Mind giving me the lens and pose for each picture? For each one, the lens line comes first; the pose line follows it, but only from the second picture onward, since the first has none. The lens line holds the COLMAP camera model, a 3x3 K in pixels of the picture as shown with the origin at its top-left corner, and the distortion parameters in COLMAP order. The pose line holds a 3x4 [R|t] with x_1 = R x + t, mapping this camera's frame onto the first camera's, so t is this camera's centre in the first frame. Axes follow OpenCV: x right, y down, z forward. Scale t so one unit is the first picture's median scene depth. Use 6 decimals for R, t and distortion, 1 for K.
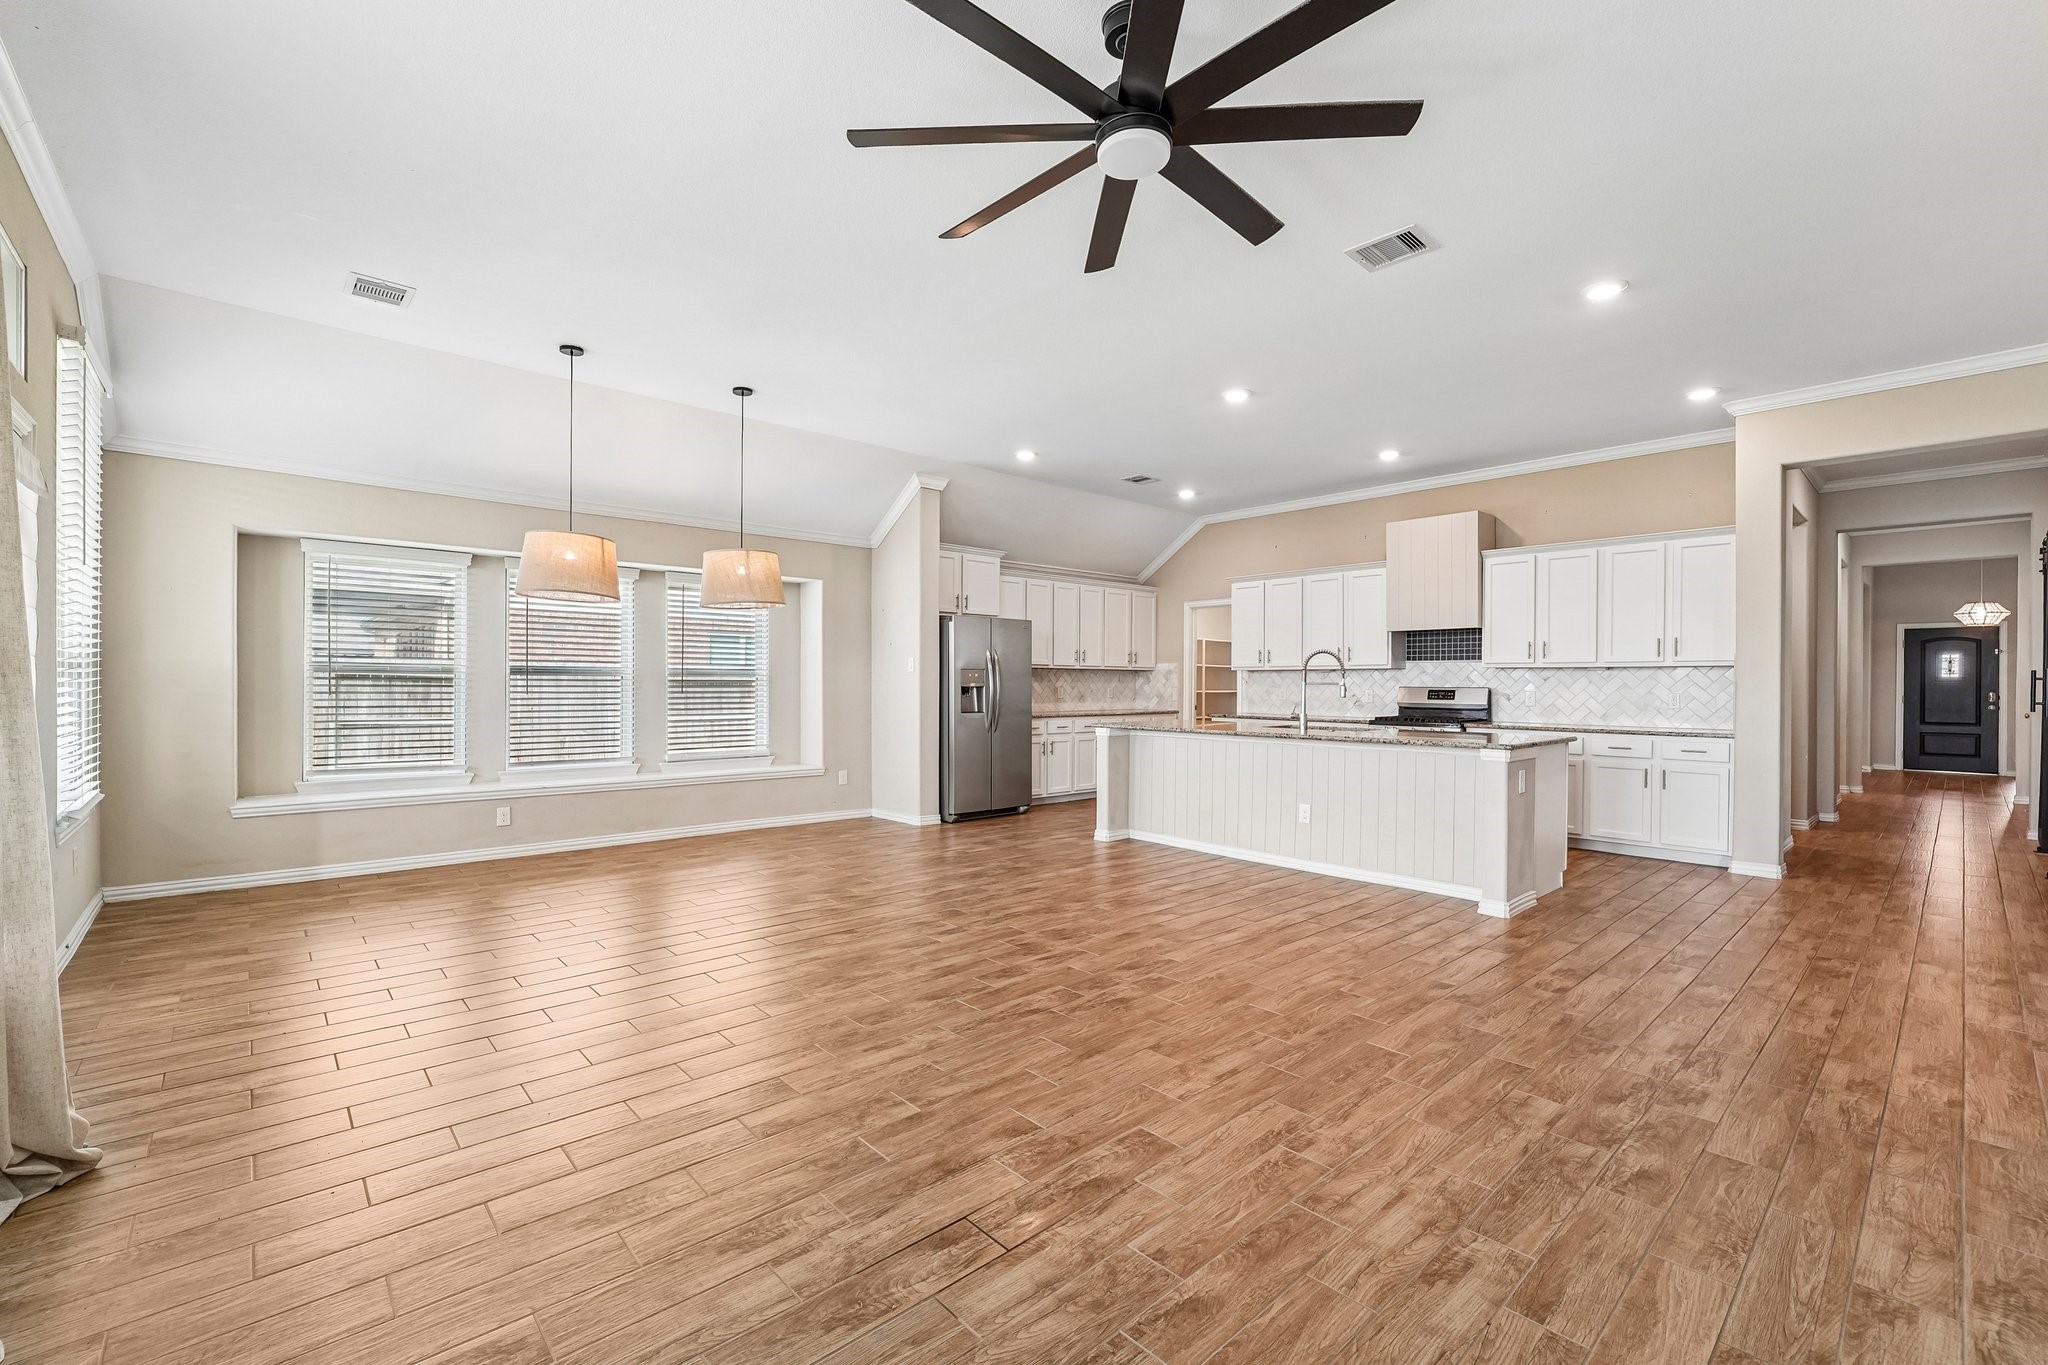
lens RADIAL K [[851.5, 0, 1026.7], [0, 851.5, 683.8], [0, 0, 1]] dist [0.000197, -0.000214]
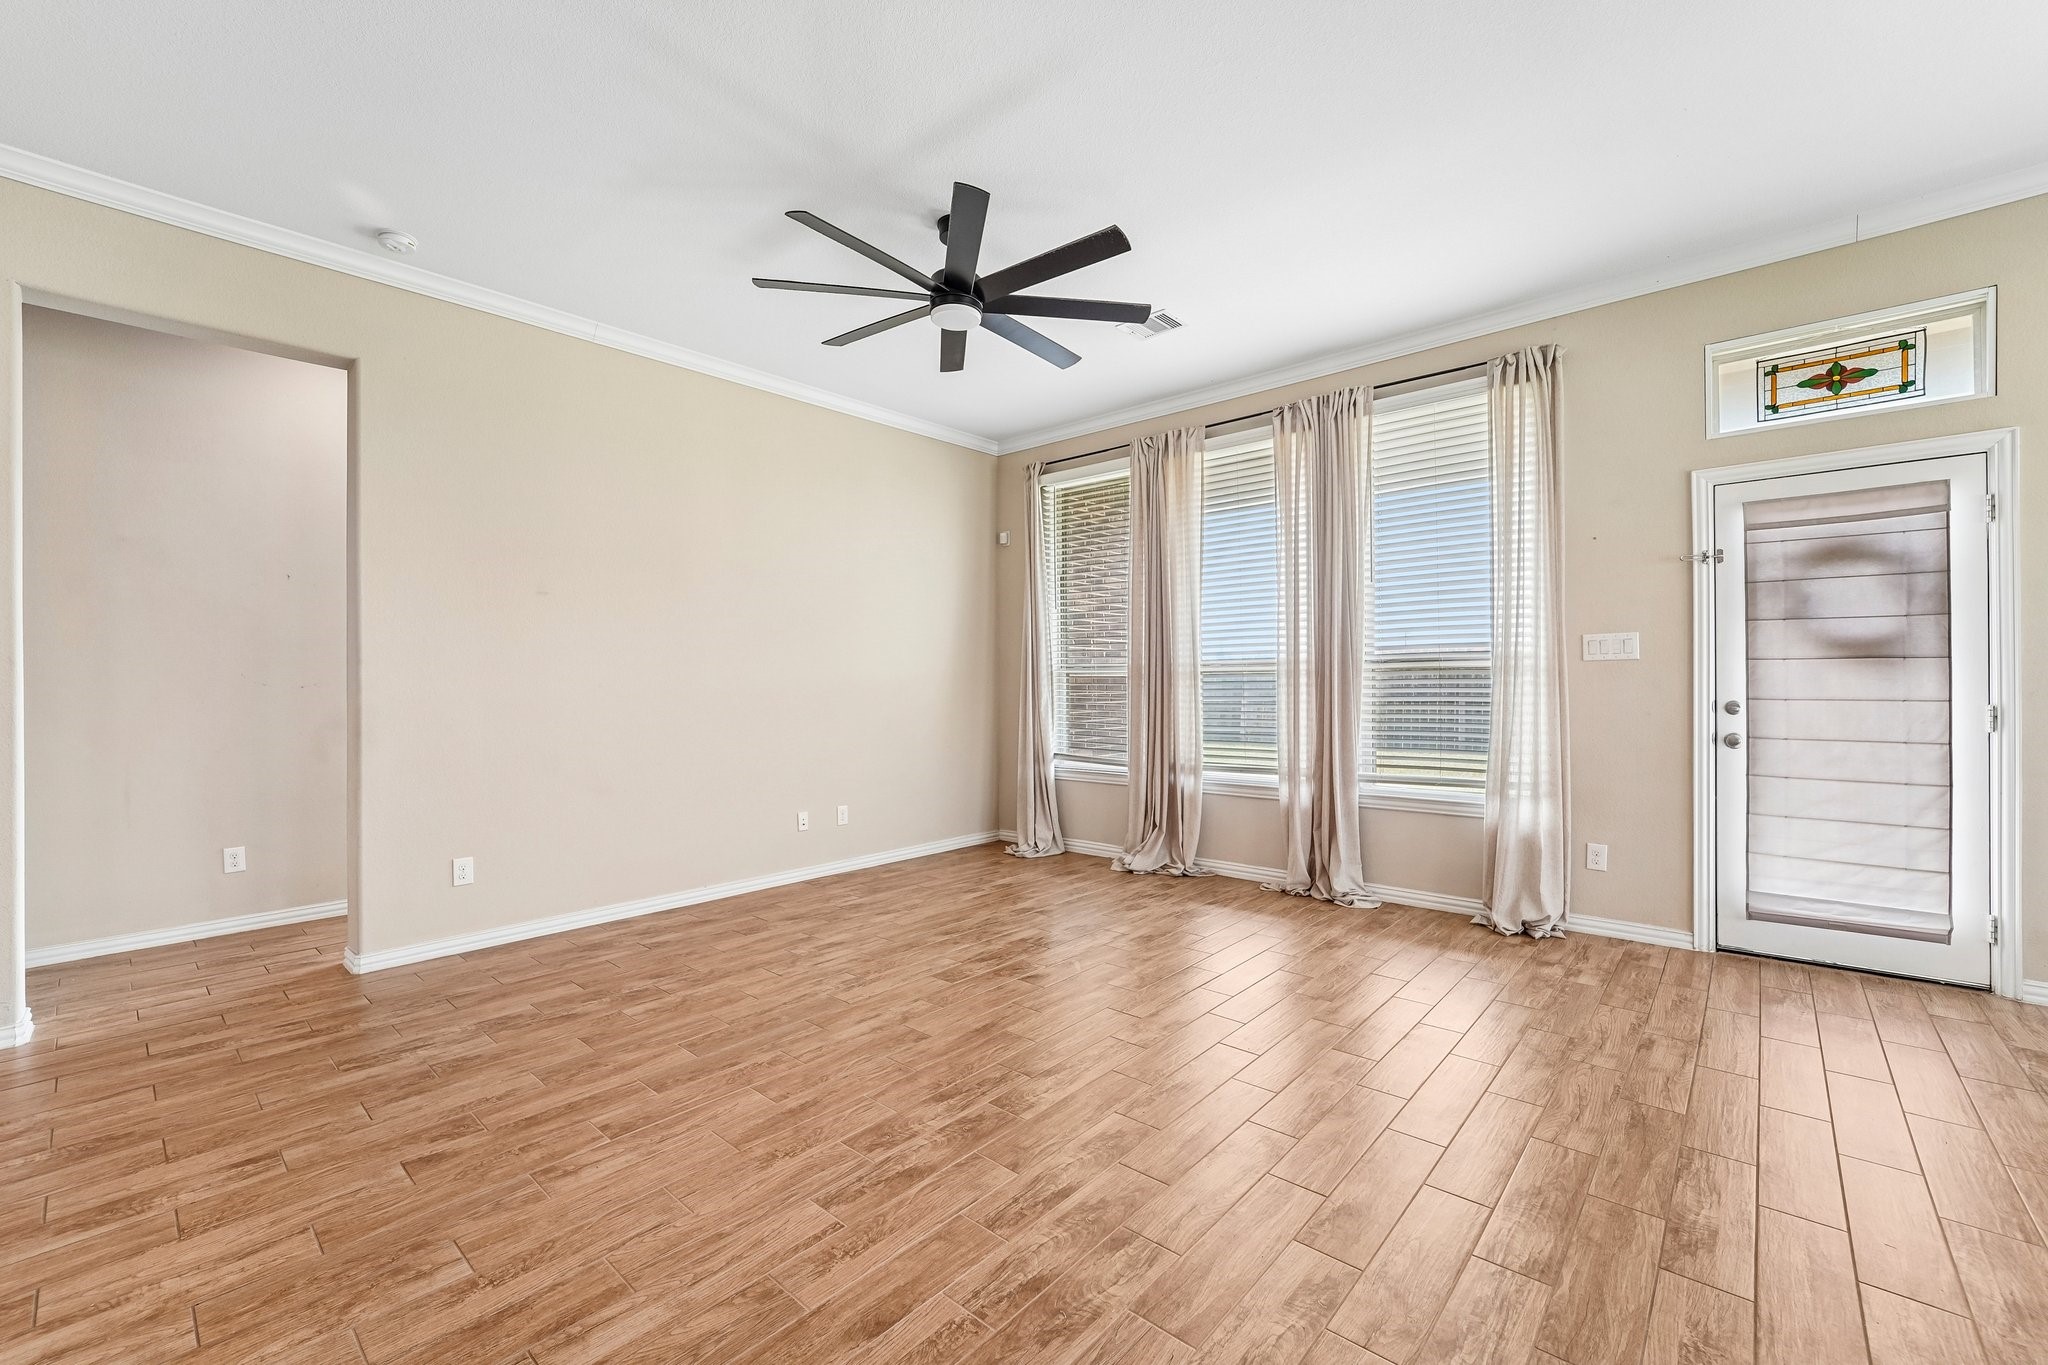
lens RADIAL K [[851.5, 0, 1026.7], [0, 851.5, 683.8], [0, 0, 1]] dist [0.000197, -0.000214]
pose [[-0.994211, 0.001550, -0.107439, 0.136589], [0.001160, 0.999993, 0.003692, -0.004226], [0.107444, 0.003547, -0.994205, 2.066553]]
